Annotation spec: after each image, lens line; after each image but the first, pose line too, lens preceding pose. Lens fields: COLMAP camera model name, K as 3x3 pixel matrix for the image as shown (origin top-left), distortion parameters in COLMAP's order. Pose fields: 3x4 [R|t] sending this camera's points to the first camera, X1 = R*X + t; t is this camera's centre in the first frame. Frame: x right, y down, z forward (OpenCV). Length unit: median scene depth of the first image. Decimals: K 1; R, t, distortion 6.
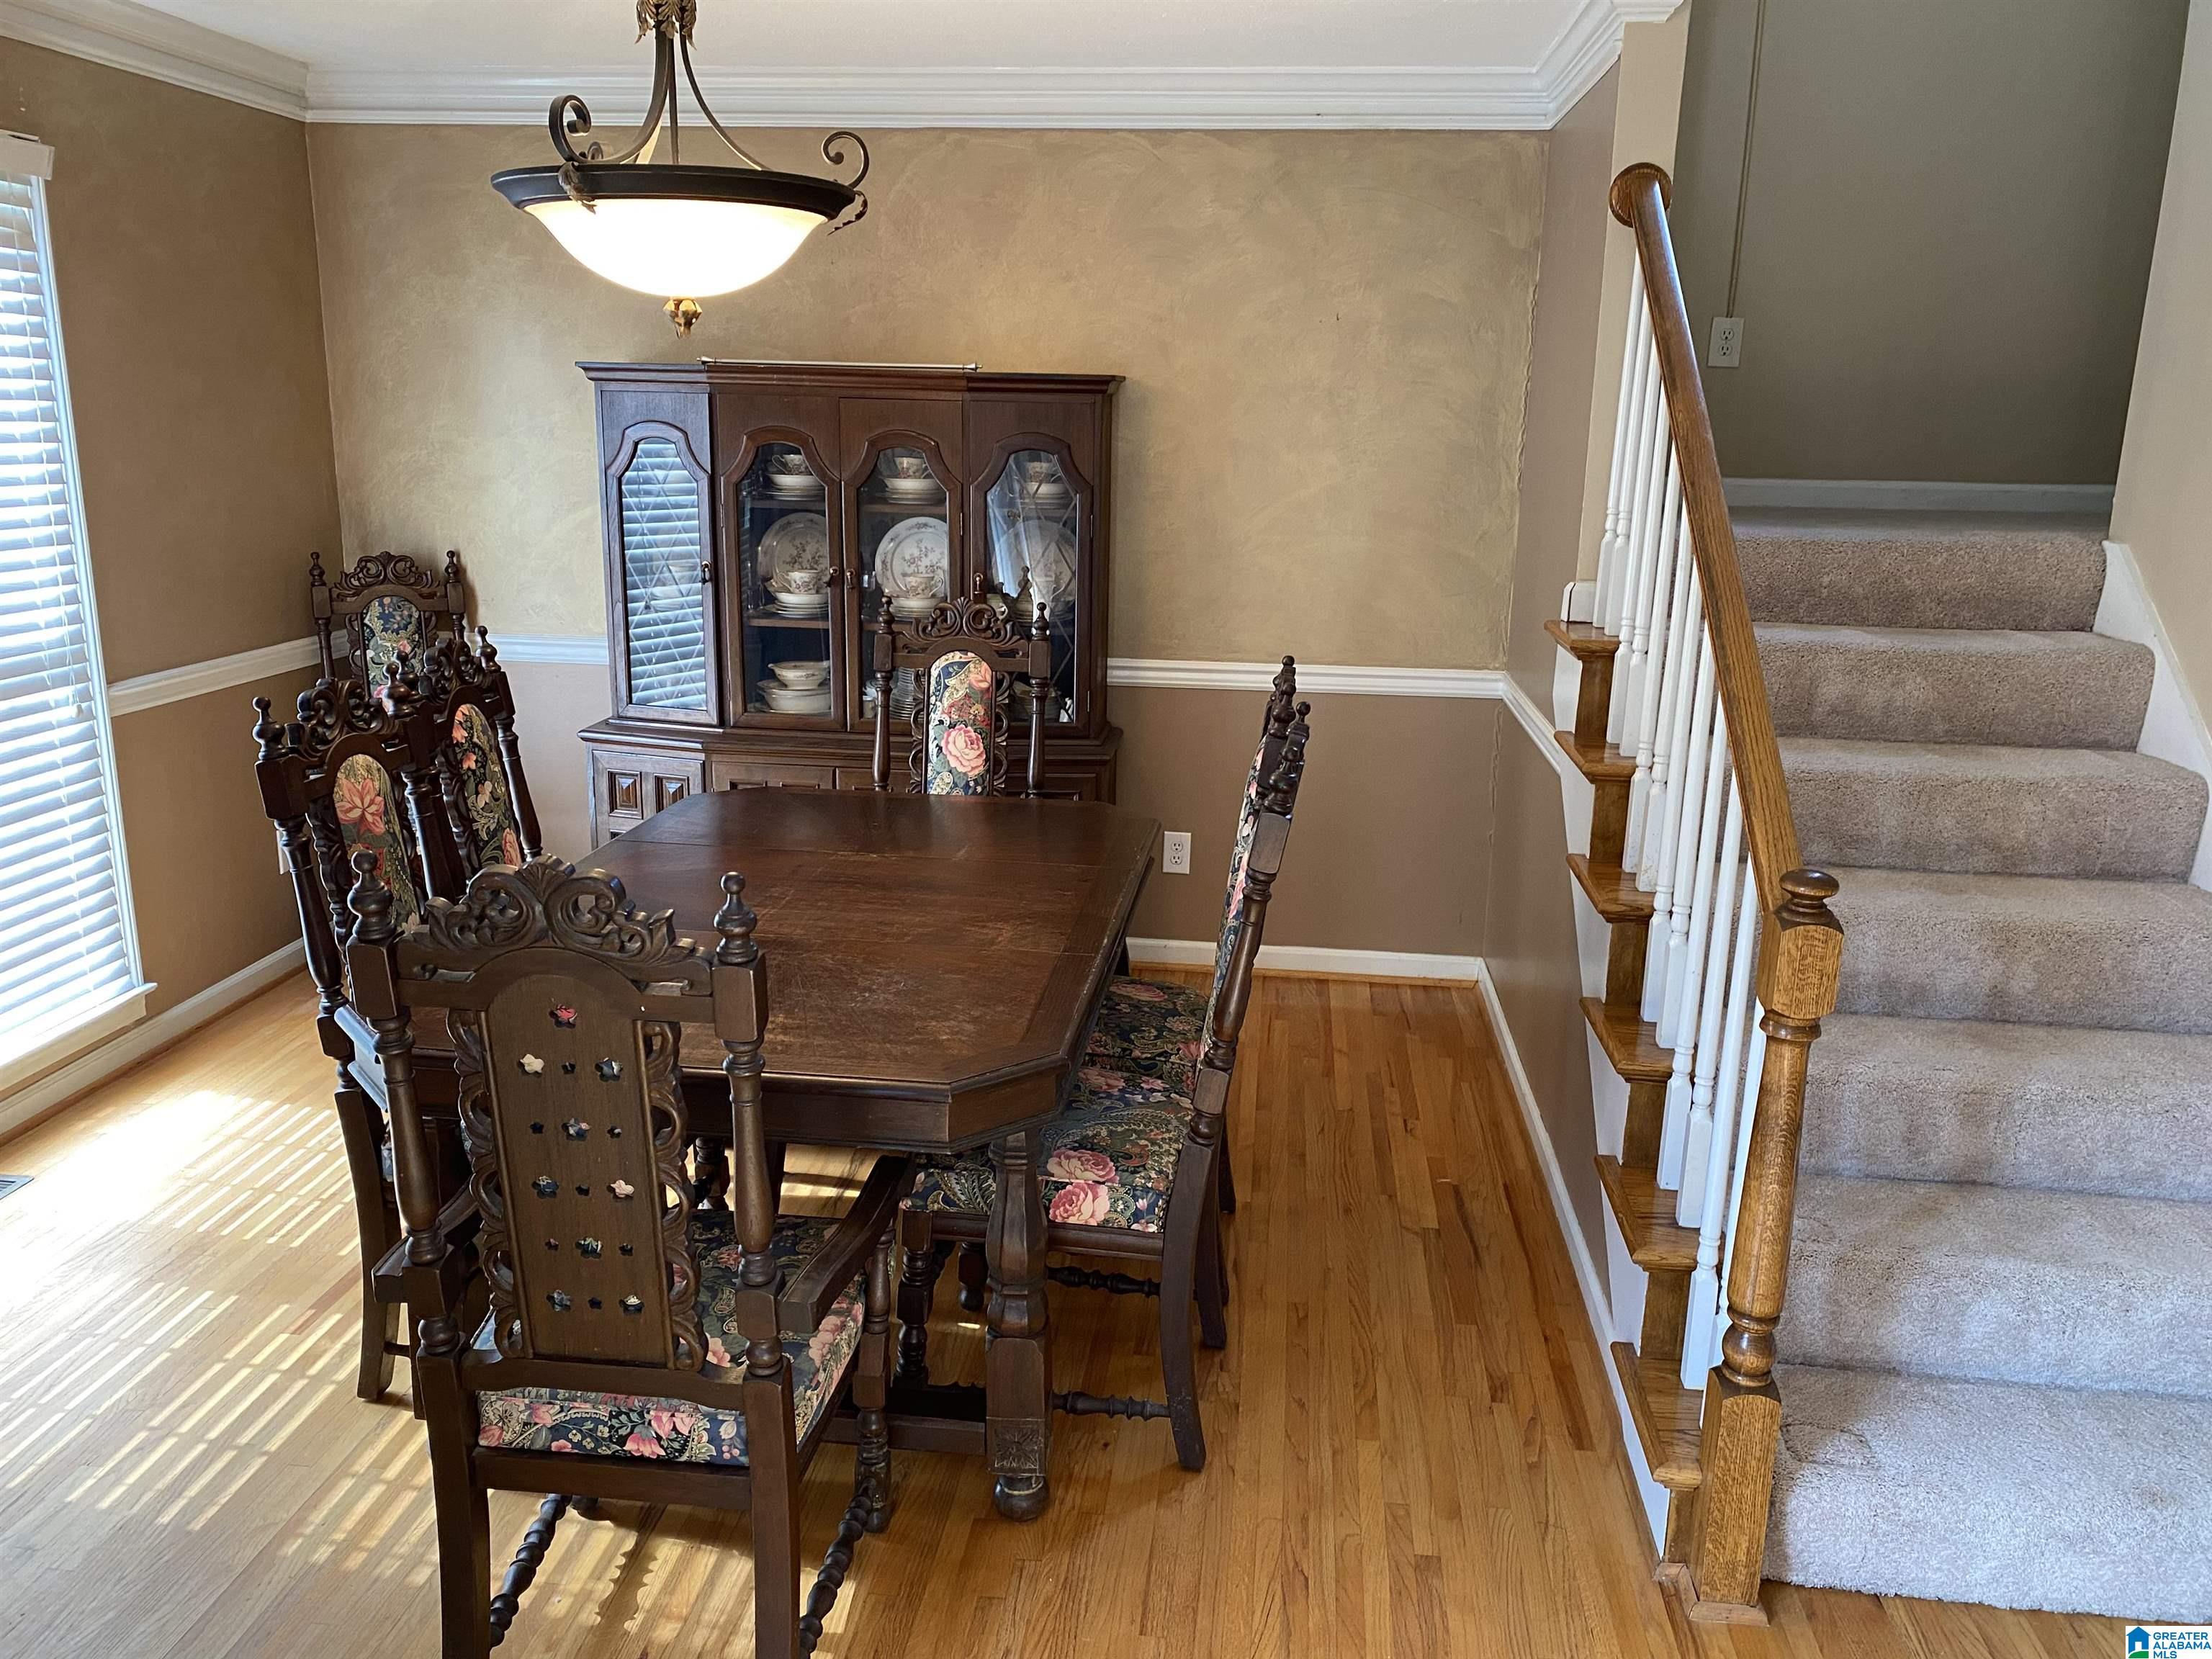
lens RADIAL K [[1665.8, 0, 1106.0], [0, 1665.8, 829.5], [0, 0, 1]] dist [0.001733, -0.049922]
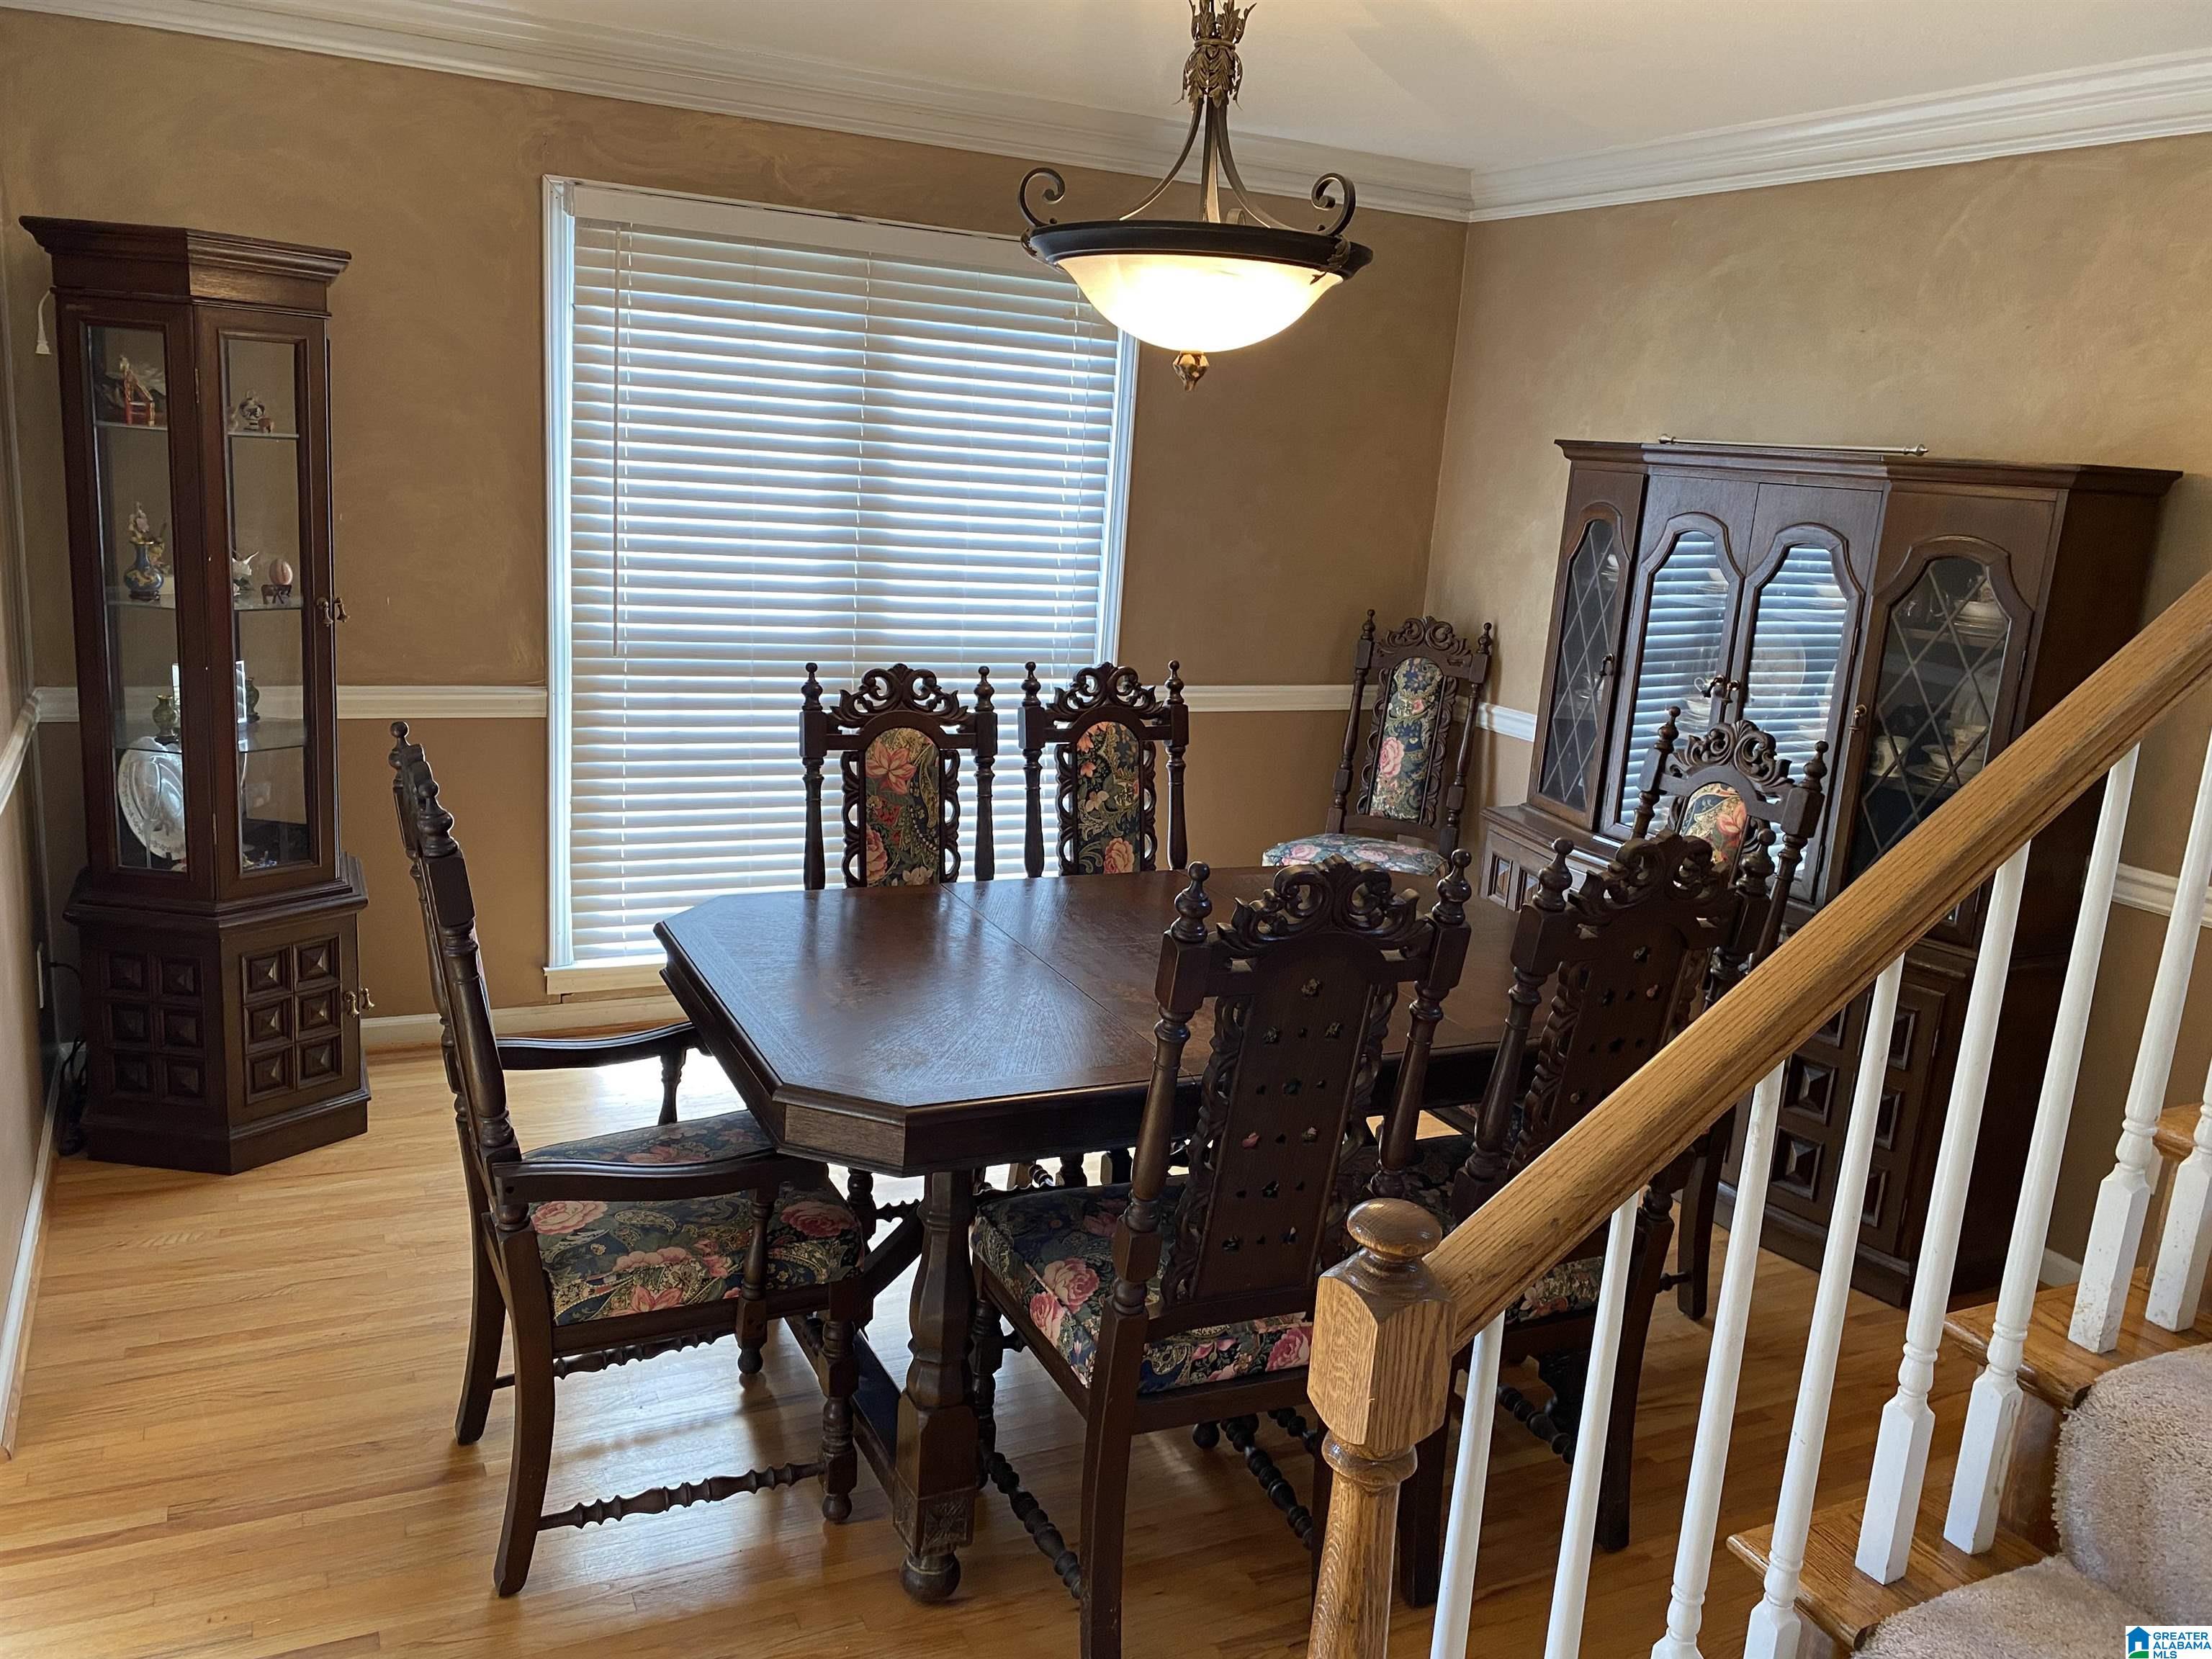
lens RADIAL K [[1684.8, 0, 1106.0], [0, 1684.8, 829.5], [0, 0, 1]] dist [0.011257, -0.035065]
pose [[0.527141, 0.197649, -0.826473, 0.394818], [-0.258892, 0.963694, 0.065339, -0.054515], [0.809381, 0.179525, 0.559172, 0.261911]]
